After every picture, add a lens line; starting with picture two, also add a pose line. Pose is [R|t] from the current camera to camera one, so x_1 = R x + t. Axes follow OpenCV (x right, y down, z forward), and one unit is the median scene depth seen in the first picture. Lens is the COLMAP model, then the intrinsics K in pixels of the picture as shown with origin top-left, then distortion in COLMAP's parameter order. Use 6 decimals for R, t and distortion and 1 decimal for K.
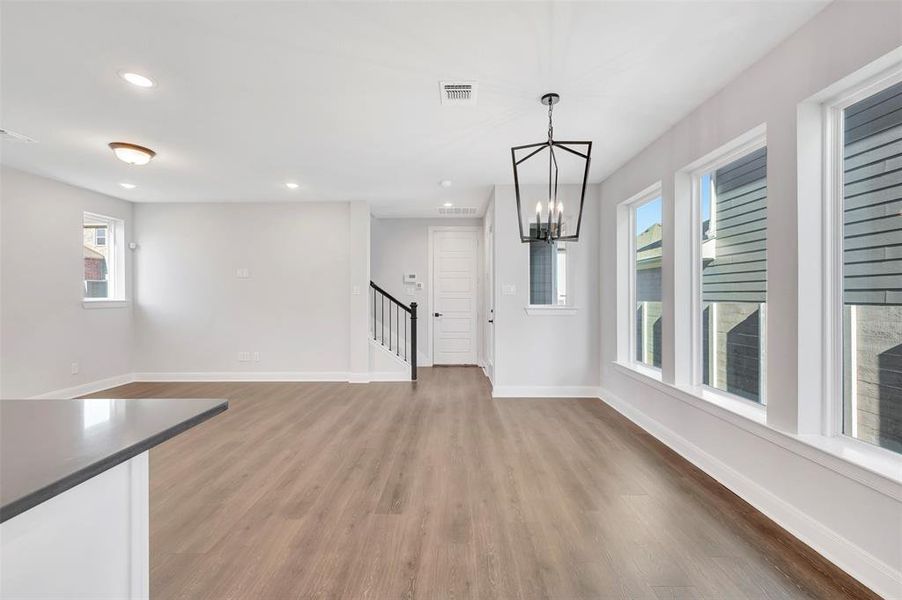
lens RADIAL K [[357.5, 0, 455.3], [0, 357.5, 299.2], [0, 0, 1]] dist [-0.003712, -0.000270]
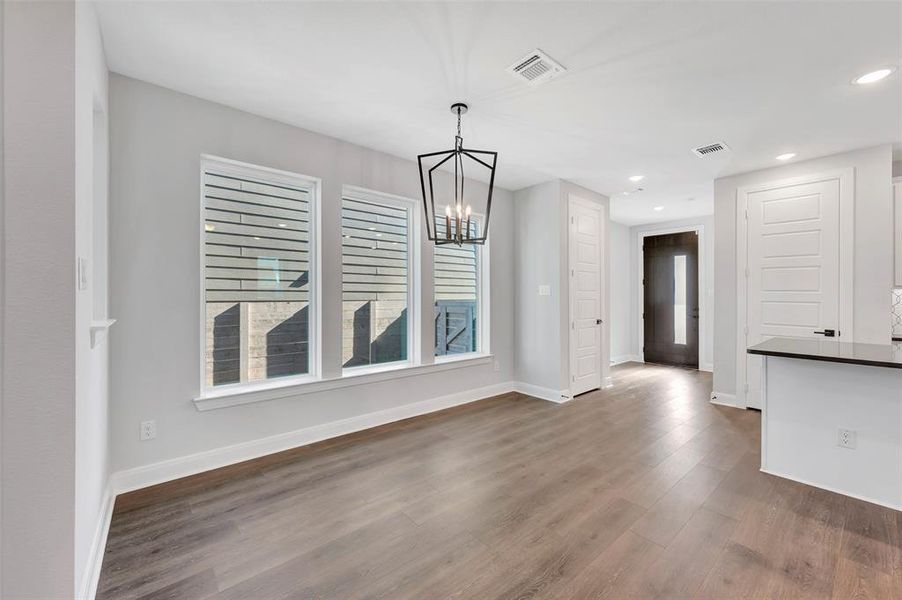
lens RADIAL K [[356.8, 0, 454.8], [0, 356.8, 296.1], [0, 0, 1]] dist [-0.002536, 0.000135]
pose [[-0.647839, -0.000811, 0.761777, -0.293898], [0.003939, 0.999982, 0.004415, -0.006633], [-0.761767, 0.005860, -0.647824, 0.948530]]
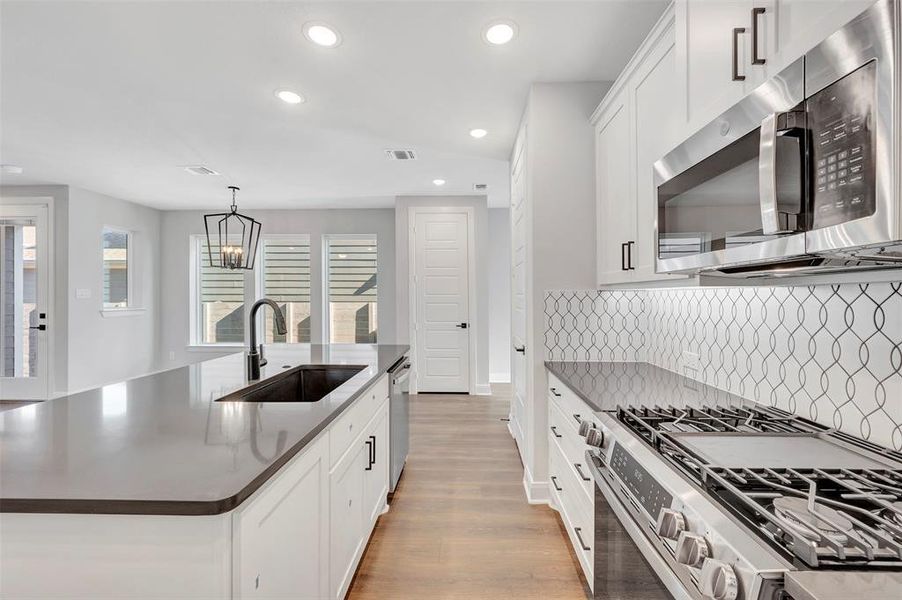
lens RADIAL K [[356.8, 0, 458.9], [0, 356.8, 296.3], [0, 0, 1]] dist [-0.002536, 0.000135]
pose [[0.026471, 0.000722, 0.999649, -0.822814], [0.008082, 0.999967, -0.000936, -0.008311], [-0.999617, 0.008104, 0.026465, -0.089719]]
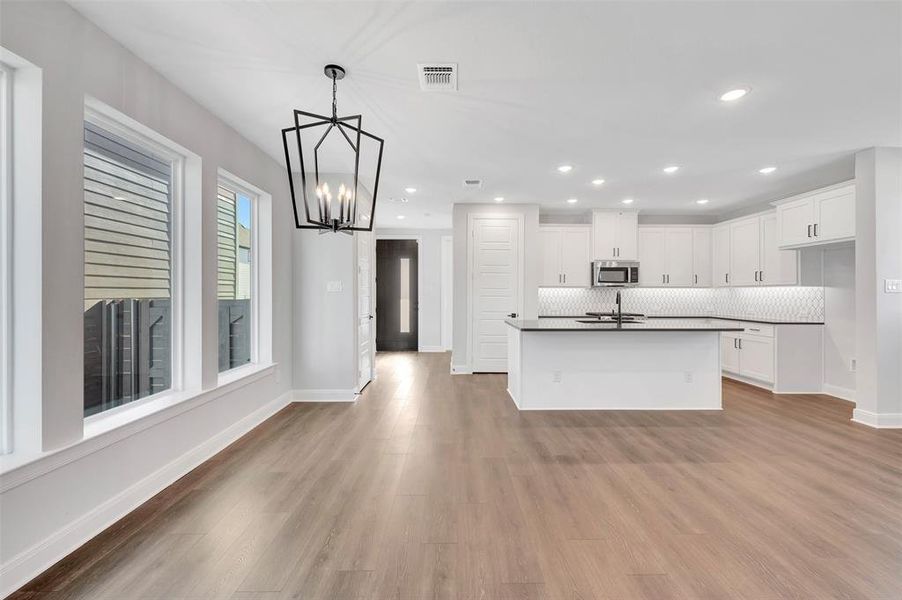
lens RADIAL K [[356.8, 0, 454.0], [0, 356.8, 291.5], [0, 0, 1]] dist [-0.002536, 0.000135]
pose [[-0.999983, -0.000170, -0.005859, -0.014799], [-0.000195, 0.999991, 0.004336, -0.008940], [0.005858, 0.004337, -0.999973, 1.059532]]
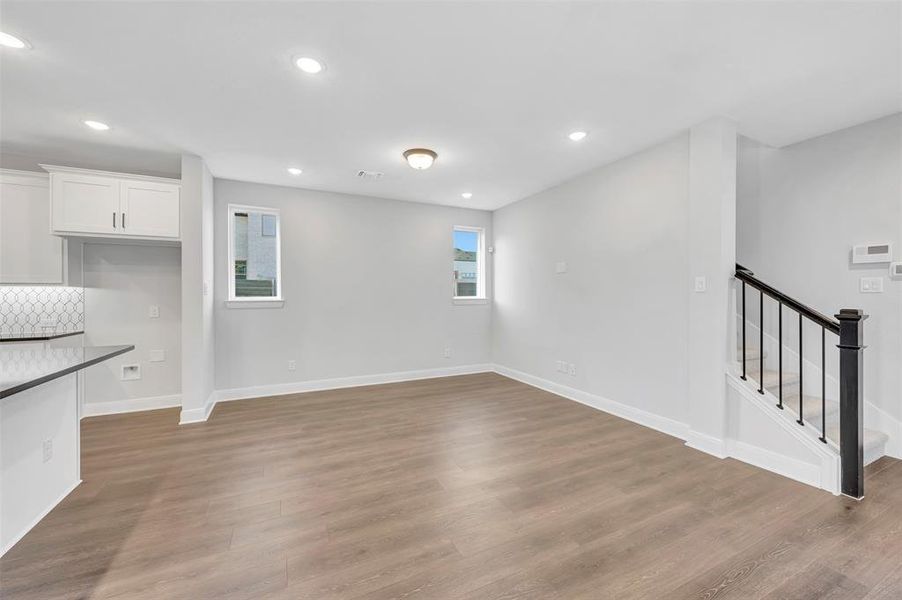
lens RADIAL K [[356.8, 0, 456.6], [0, 356.8, 295.1], [0, 0, 1]] dist [-0.002536, 0.000135]
pose [[0.441411, 0.001010, -0.897305, 0.064511], [-0.007258, 0.999971, -0.002445, -0.004346], [0.897276, 0.007592, 0.441405, 0.475080]]
